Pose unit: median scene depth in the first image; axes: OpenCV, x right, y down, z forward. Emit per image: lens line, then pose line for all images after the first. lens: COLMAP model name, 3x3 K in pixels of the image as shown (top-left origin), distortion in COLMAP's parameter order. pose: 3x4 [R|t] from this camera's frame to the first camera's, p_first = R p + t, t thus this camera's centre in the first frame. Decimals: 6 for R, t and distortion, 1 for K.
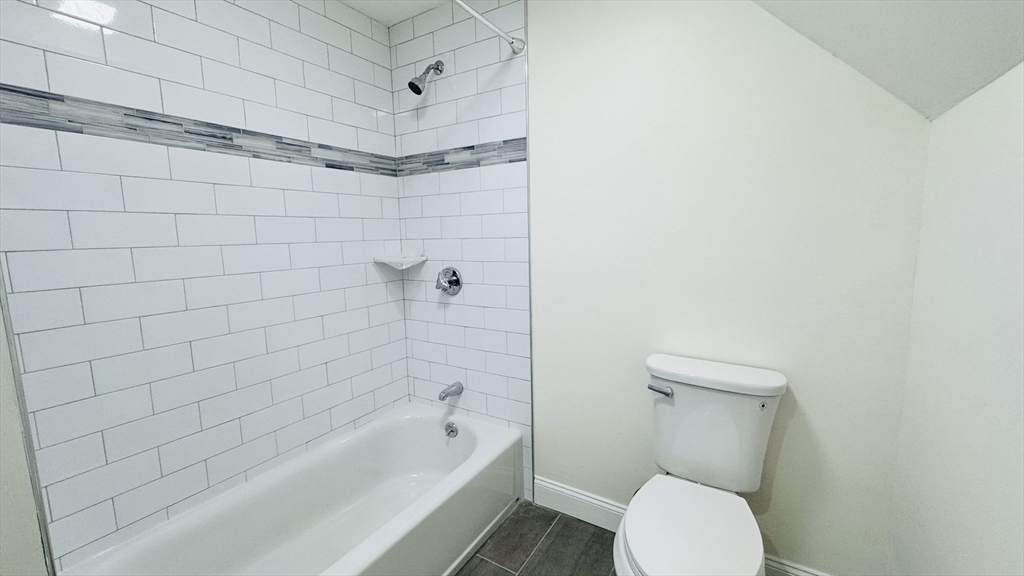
lens RADIAL K [[408.5, 0, 510.8], [0, 408.5, 287.0], [0, 0, 1]] dist [0.000828, -0.000211]
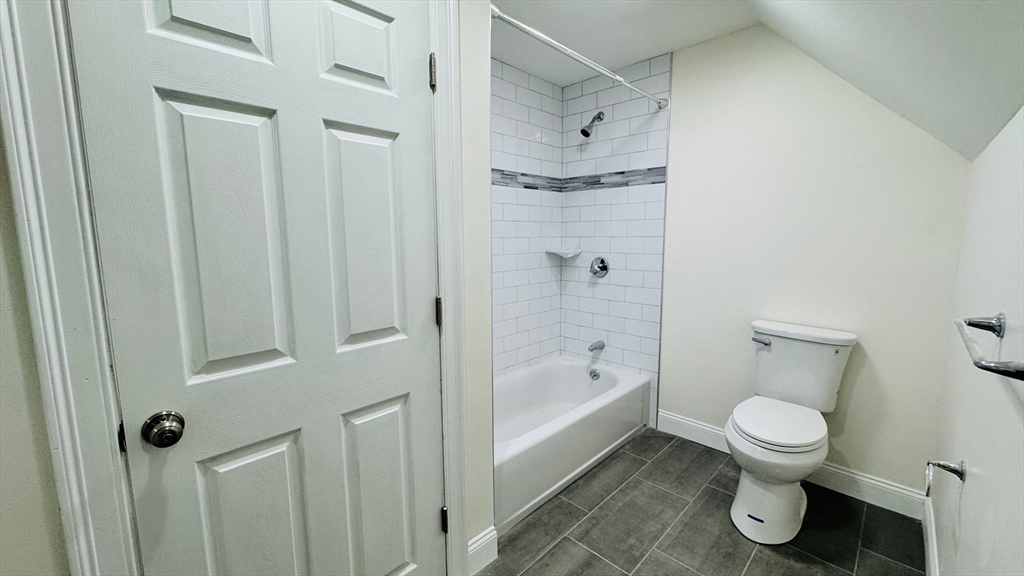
lens RADIAL K [[408.5, 0, 511.4], [0, 408.5, 286.7], [0, 0, 1]] dist [0.000828, -0.000211]
pose [[0.974896, 0.043460, -0.218377, -0.143169], [-0.044590, 0.999005, -0.000247, 0.070761], [0.218149, 0.009978, 0.975864, -0.459079]]
